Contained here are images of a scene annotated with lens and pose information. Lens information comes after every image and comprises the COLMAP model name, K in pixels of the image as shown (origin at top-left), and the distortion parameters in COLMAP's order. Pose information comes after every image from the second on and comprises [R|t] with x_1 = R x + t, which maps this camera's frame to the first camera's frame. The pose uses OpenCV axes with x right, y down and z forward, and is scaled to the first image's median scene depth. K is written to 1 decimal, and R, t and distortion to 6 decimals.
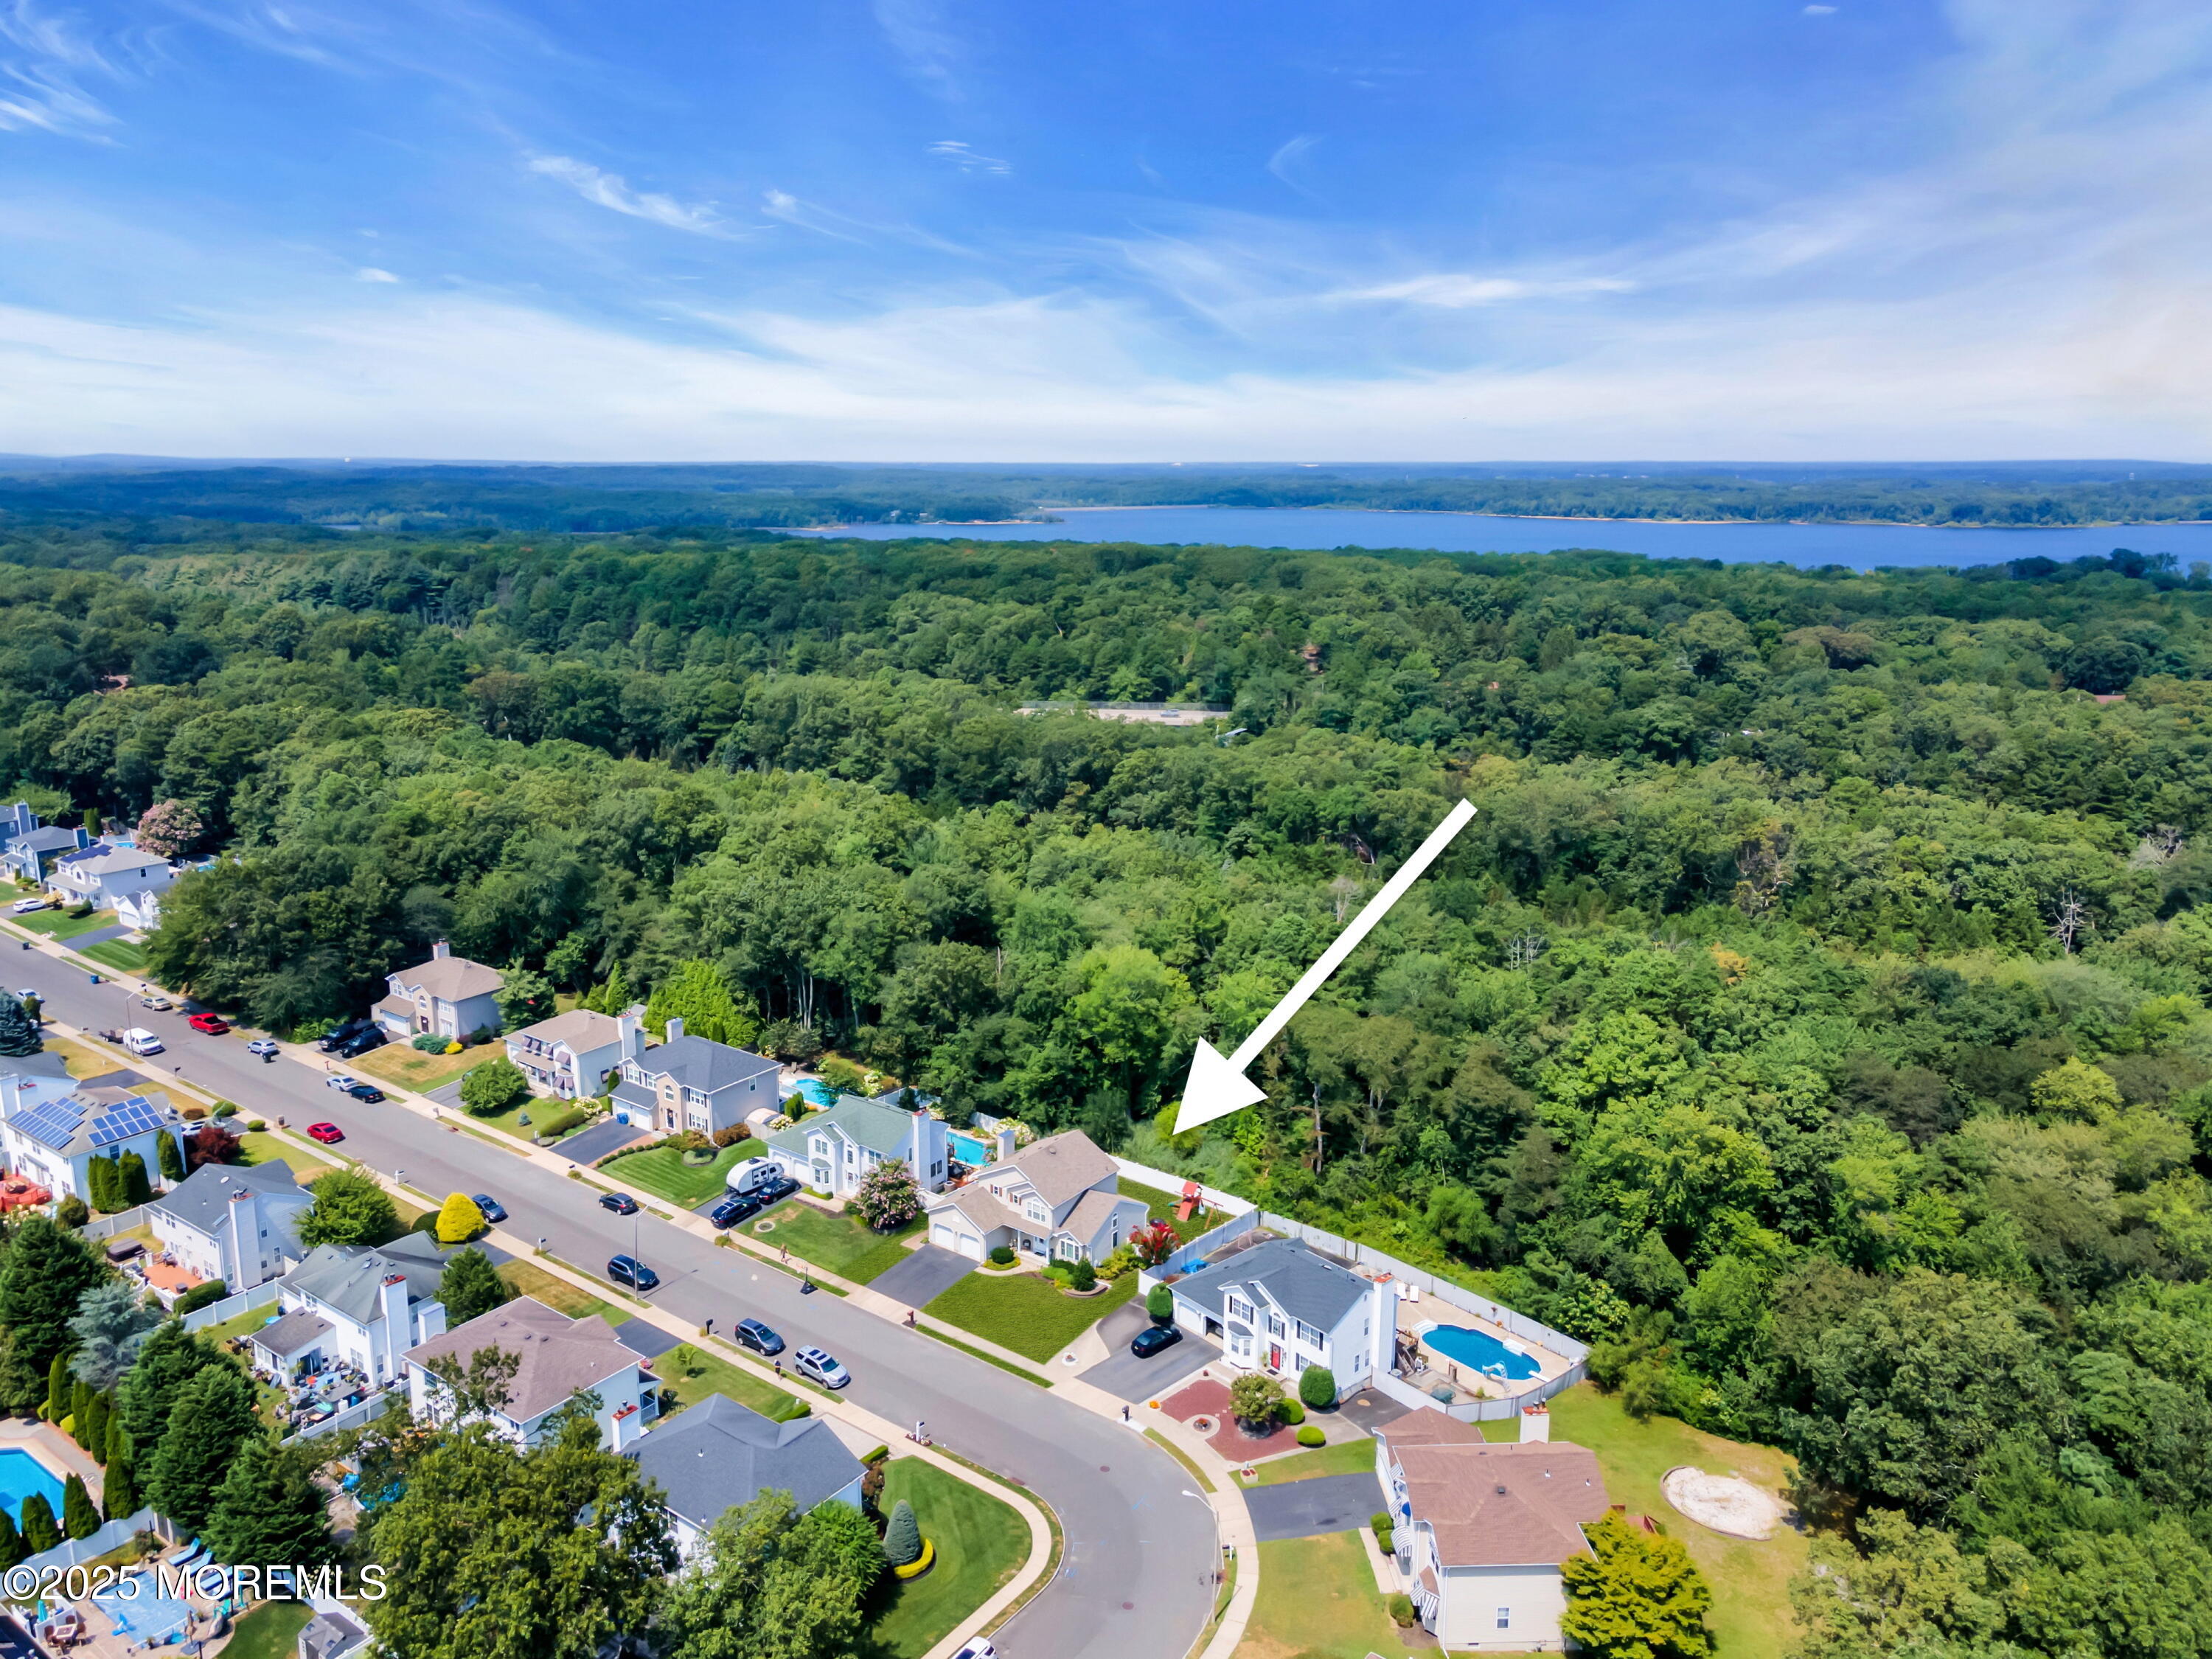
lens RADIAL K [[1638.9, 0, 1078.3], [0, 1638.9, 821.8], [0, 0, 1]] dist [0.043825, 0.002411]
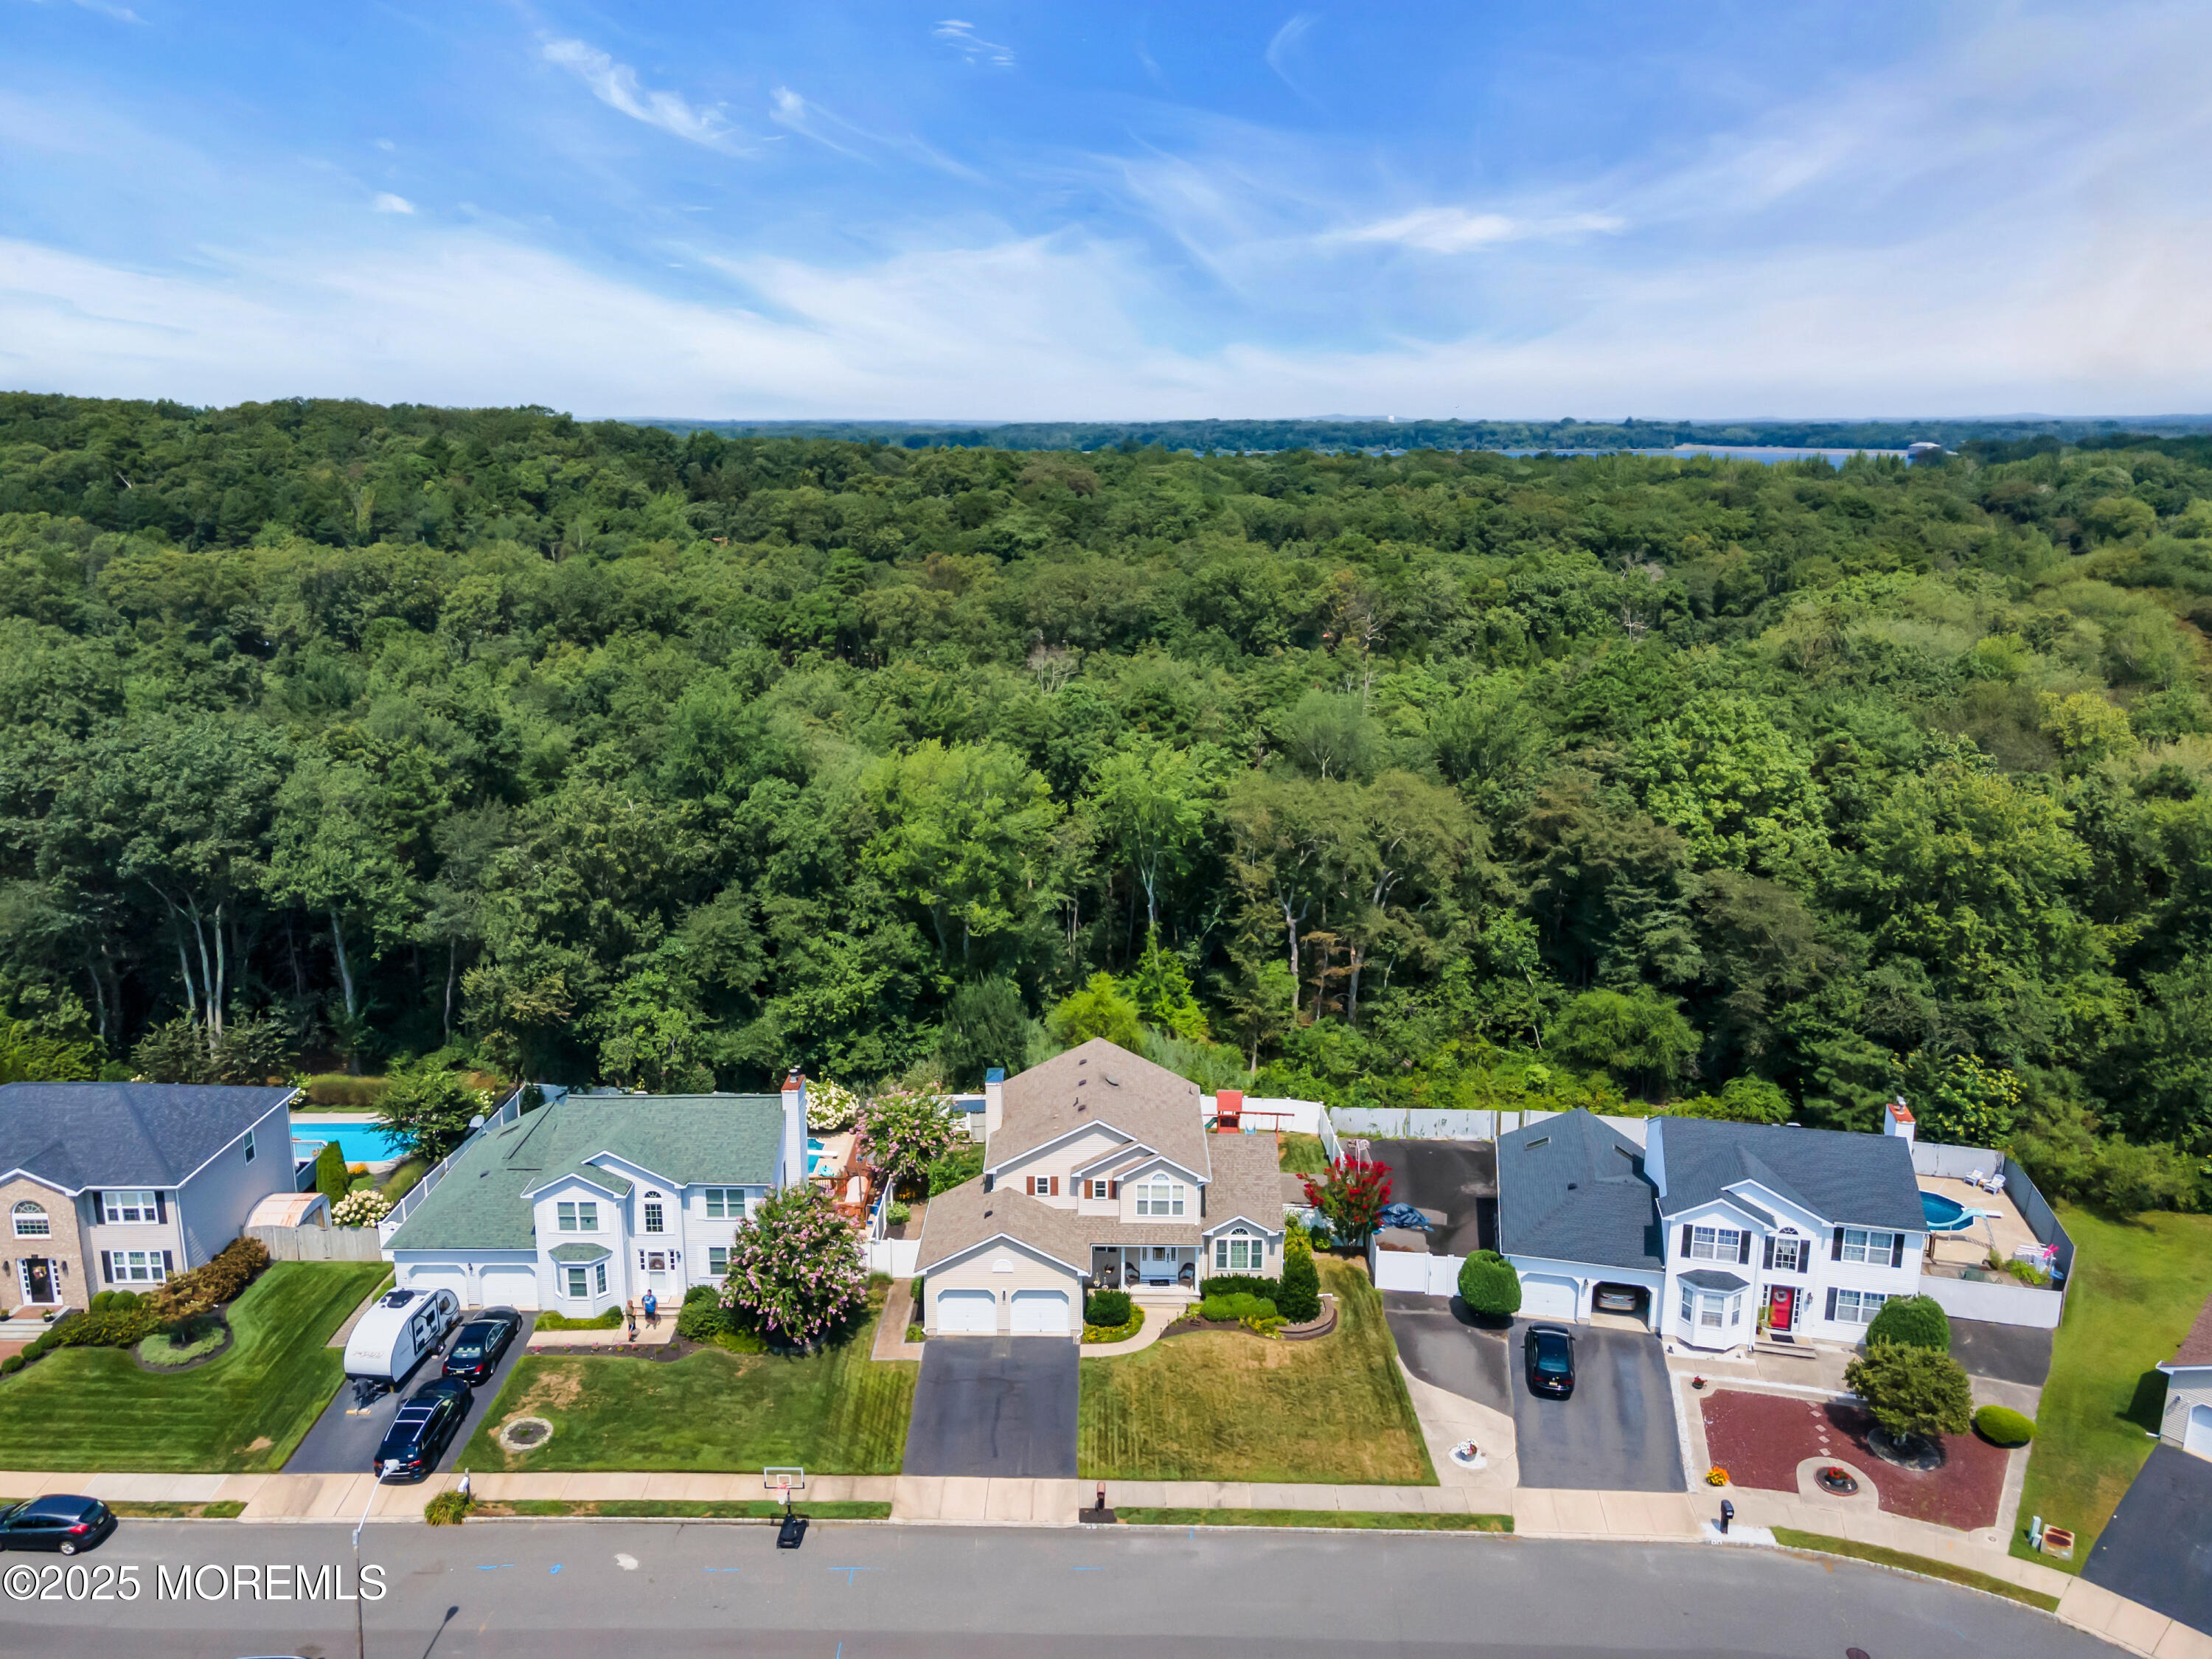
lens RADIAL K [[1638.9, 0, 1078.3], [0, 1638.9, 821.8], [0, 0, 1]] dist [0.043825, 0.002411]
pose [[0.805216, -0.142812, 0.575527, -0.290347], [0.134394, 0.989261, 0.057446, 0.087800], [-0.577551, 0.031091, 0.815763, 0.568288]]
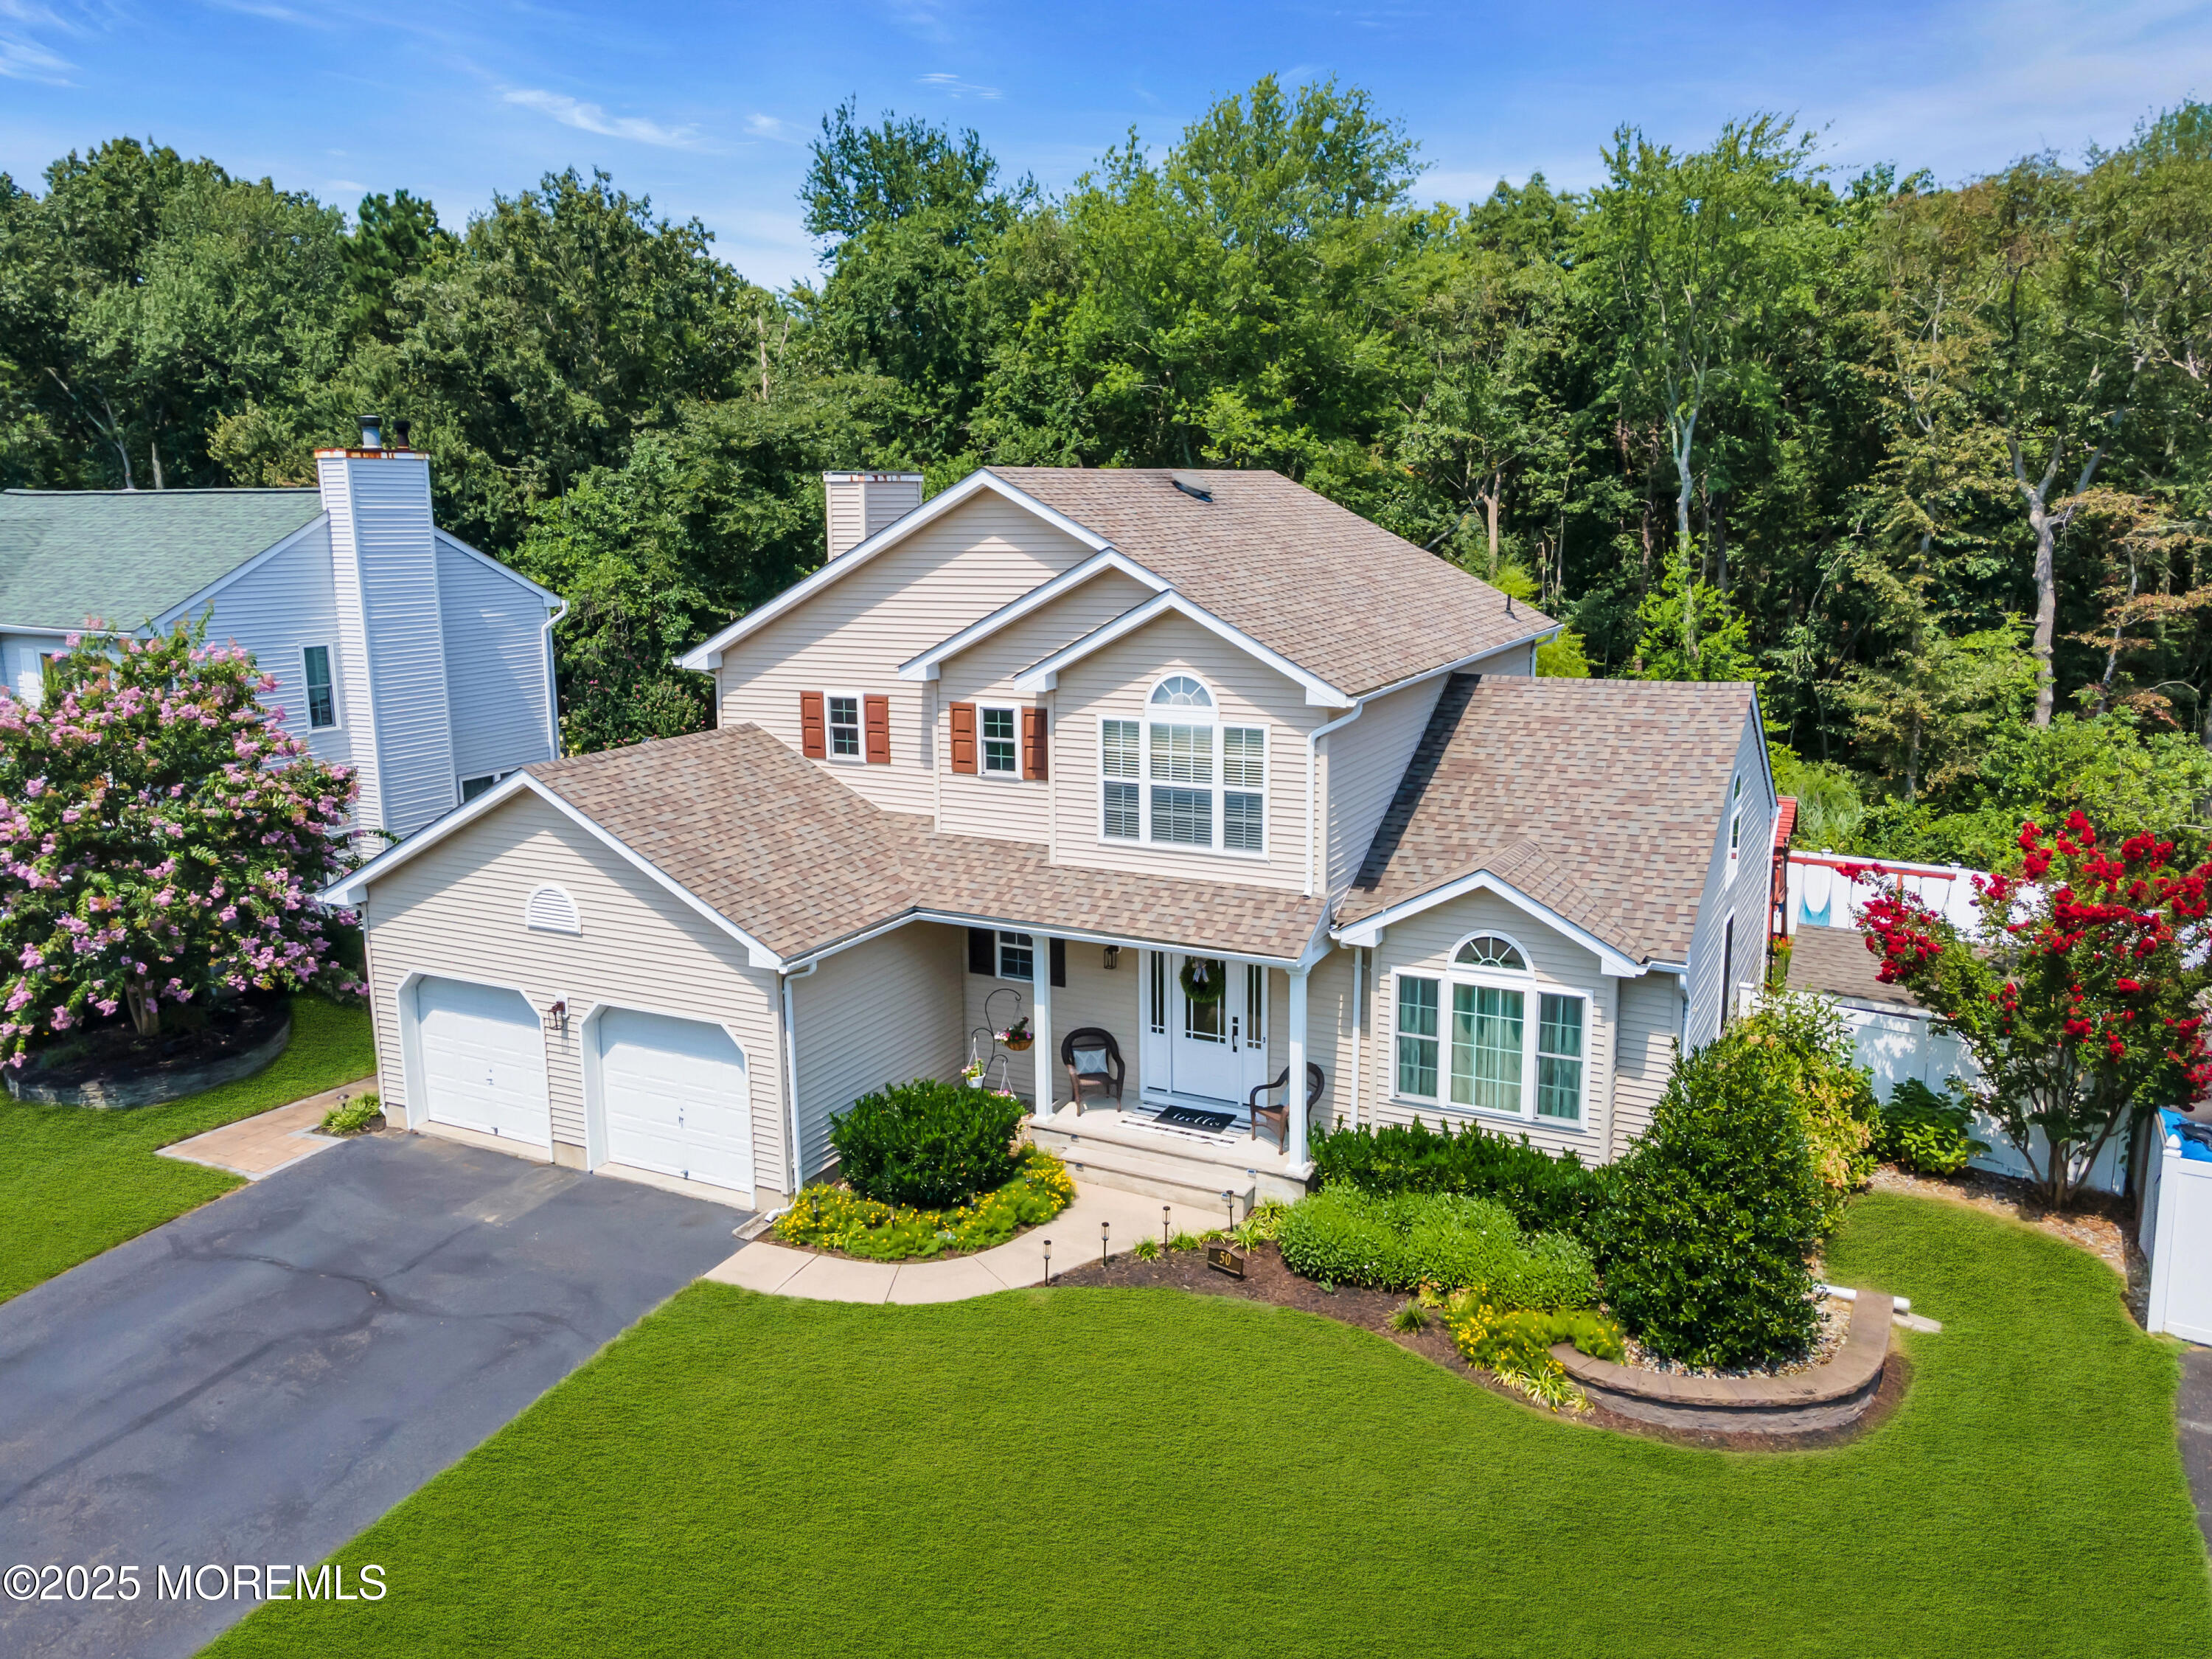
lens RADIAL K [[1638.9, 0, 1078.3], [0, 1638.9, 821.8], [0, 0, 1]] dist [0.043825, 0.002411]
pose [[0.986386, -0.041083, 0.159233, -0.050631], [0.047646, 0.998156, -0.037617, 0.228163], [-0.157394, 0.044692, 0.986524, 0.813947]]
